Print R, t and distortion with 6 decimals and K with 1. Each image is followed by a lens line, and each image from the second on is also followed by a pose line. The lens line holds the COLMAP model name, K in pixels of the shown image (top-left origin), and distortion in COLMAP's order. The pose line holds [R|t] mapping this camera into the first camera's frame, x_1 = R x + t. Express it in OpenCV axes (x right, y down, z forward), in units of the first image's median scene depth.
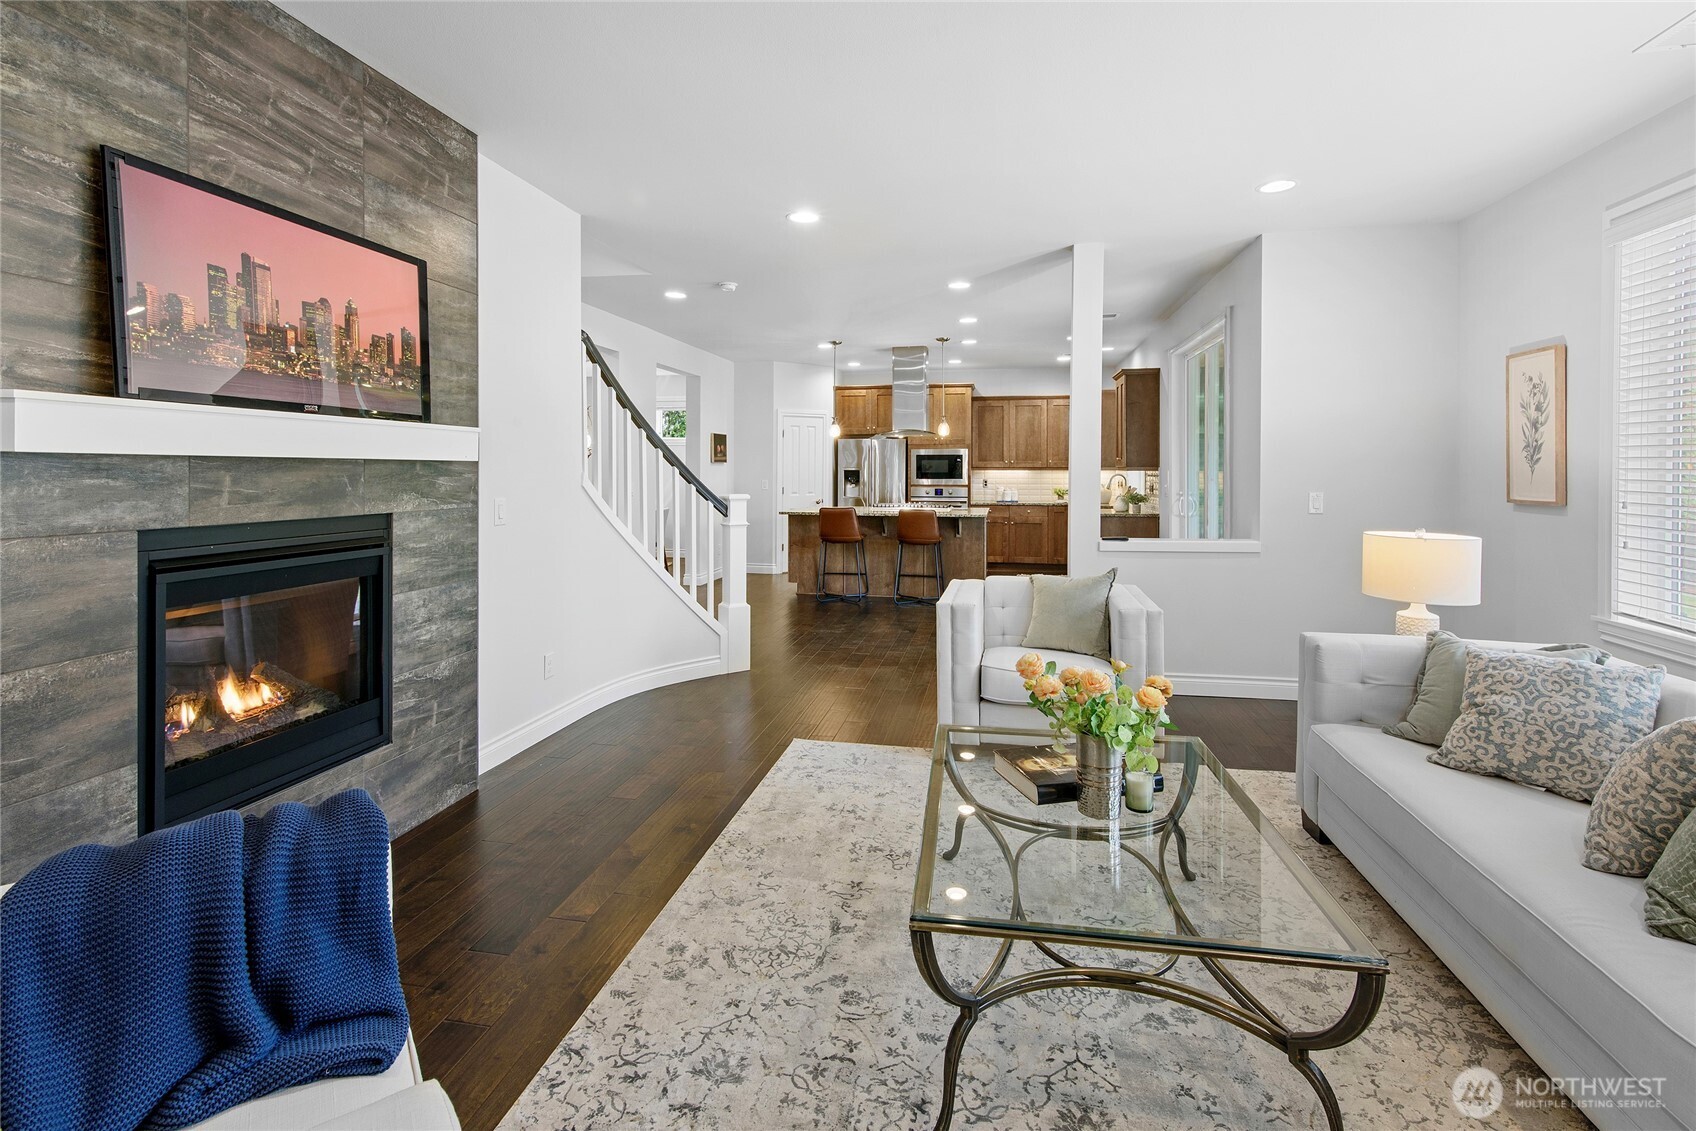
lens RADIAL K [[791.7, 0, 847.8], [0, 791.7, 474.3], [0, 0, 1]] dist [0.007447, -0.000966]
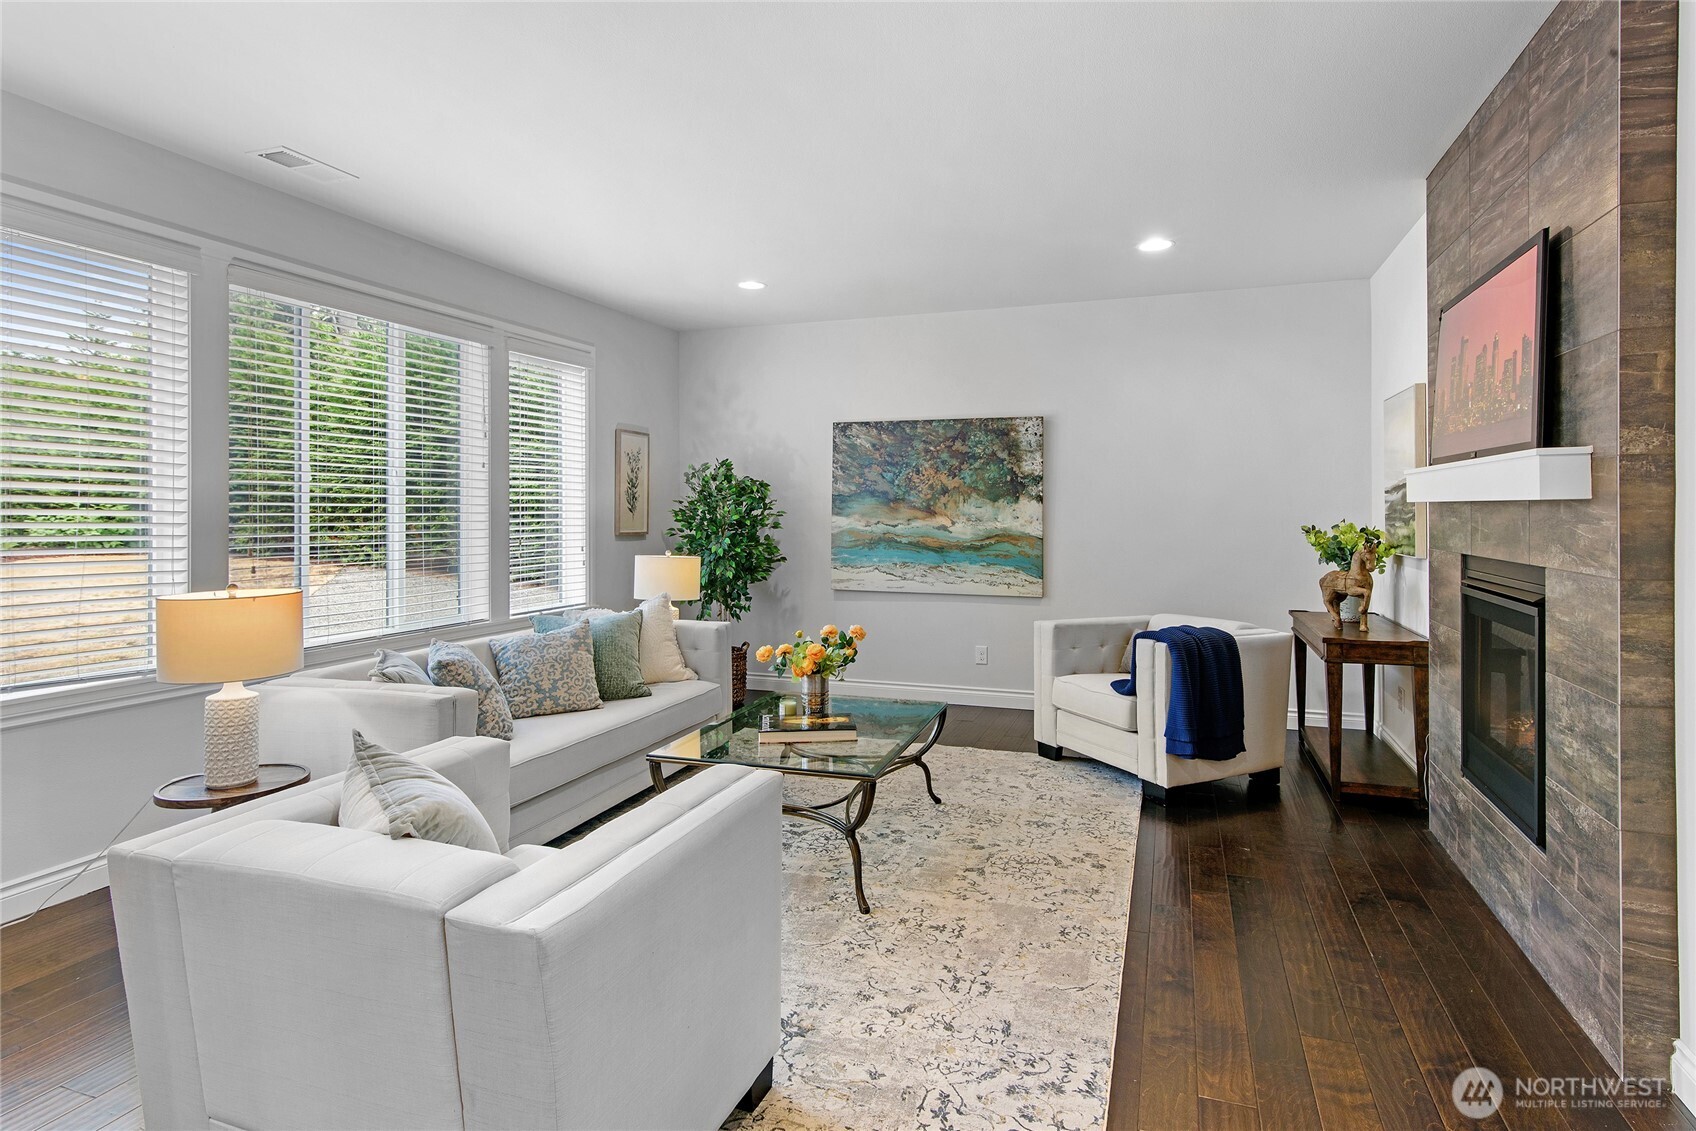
lens RADIAL K [[962.6, 0, 845.8], [0, 962.6, 512.4], [0, 0, 1]] dist [-0.009469, -0.001529]
pose [[-0.988808, -0.000467, 0.149191, -0.035197], [0.000828, 0.999963, 0.008619, -0.020856], [-0.149189, 0.008646, -0.988771, 2.833130]]
